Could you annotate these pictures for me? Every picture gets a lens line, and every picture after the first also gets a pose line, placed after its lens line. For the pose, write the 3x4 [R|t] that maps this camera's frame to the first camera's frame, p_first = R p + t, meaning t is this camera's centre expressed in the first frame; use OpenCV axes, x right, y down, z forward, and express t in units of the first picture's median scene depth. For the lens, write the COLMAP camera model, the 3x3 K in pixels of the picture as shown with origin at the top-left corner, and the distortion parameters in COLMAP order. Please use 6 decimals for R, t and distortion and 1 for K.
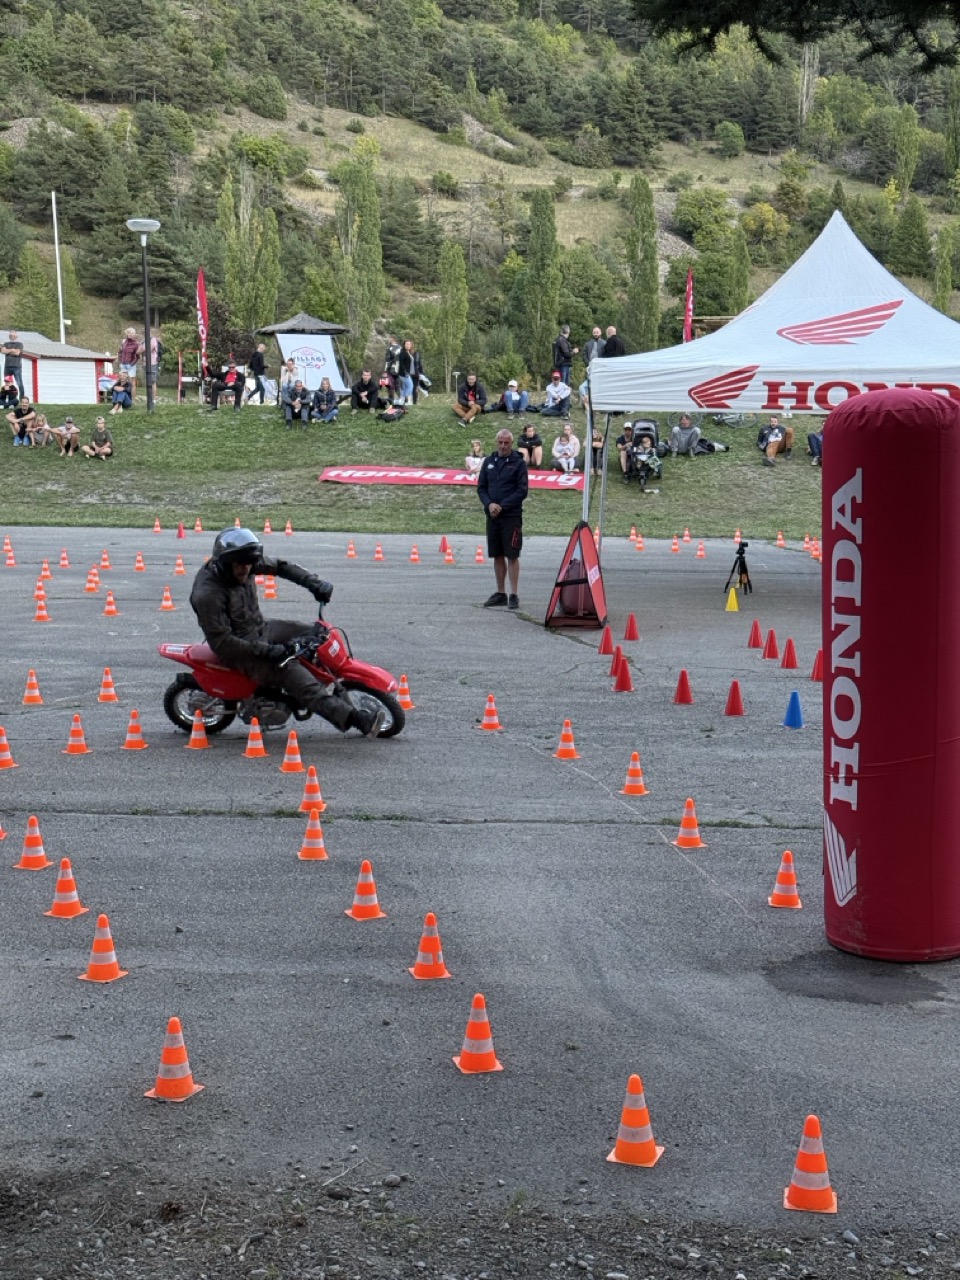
lens RADIAL K [[1788.3, 0, 480.1], [0, 1788.3, 640.6], [0, 0, 1]] dist [0.040888, 0.000000]
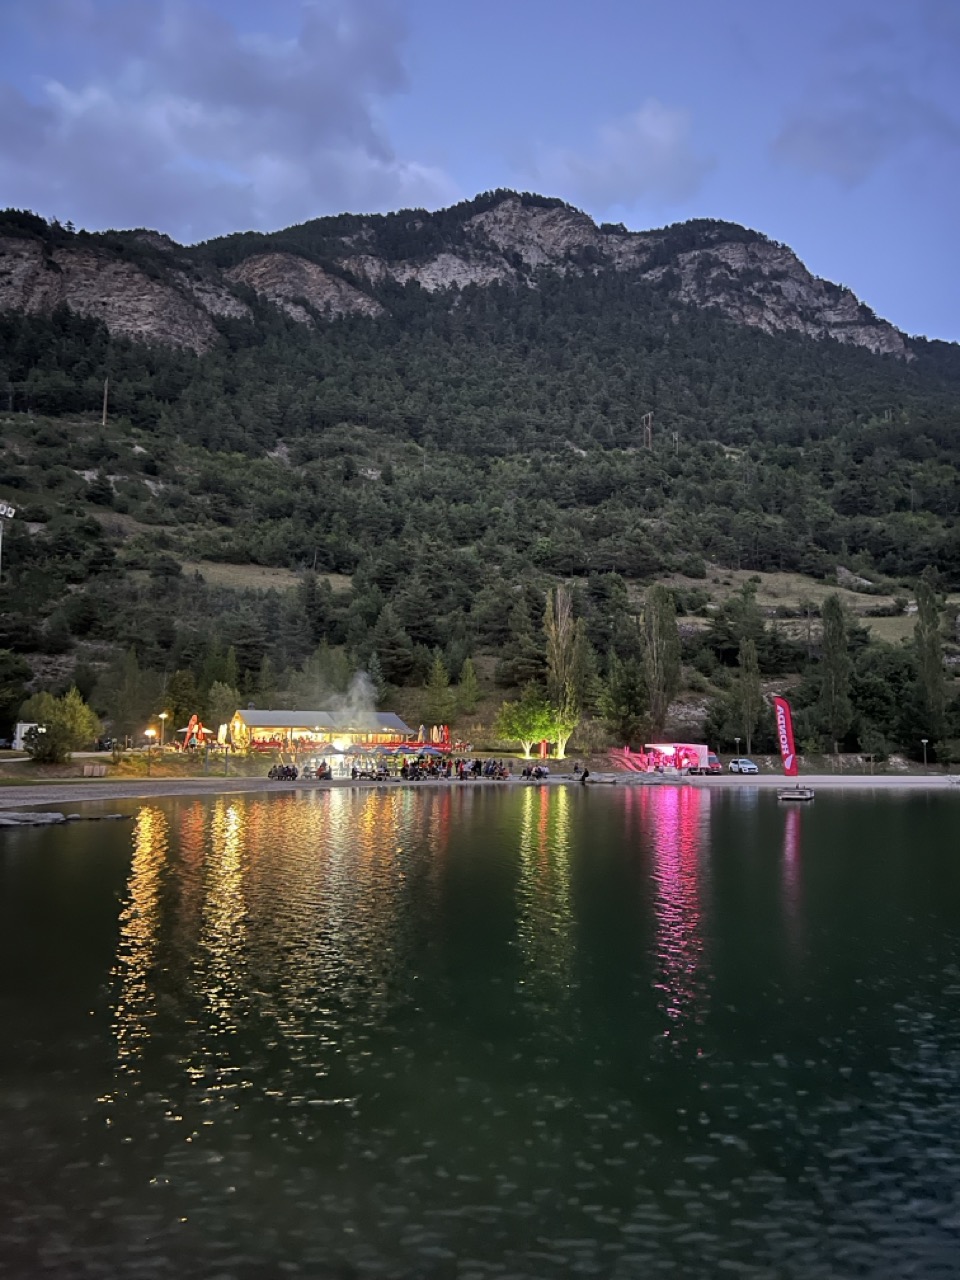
lens RADIAL K [[945.3, 0, 486.0], [0, 945.3, 637.4], [0, 0, 1]] dist [0.005034, -0.001573]
pose [[0.897466, -0.063014, -0.436560, 0.070757], [-0.050116, 0.968765, -0.242862, -0.028291], [0.438228, 0.239839, 0.866276, 0.200161]]
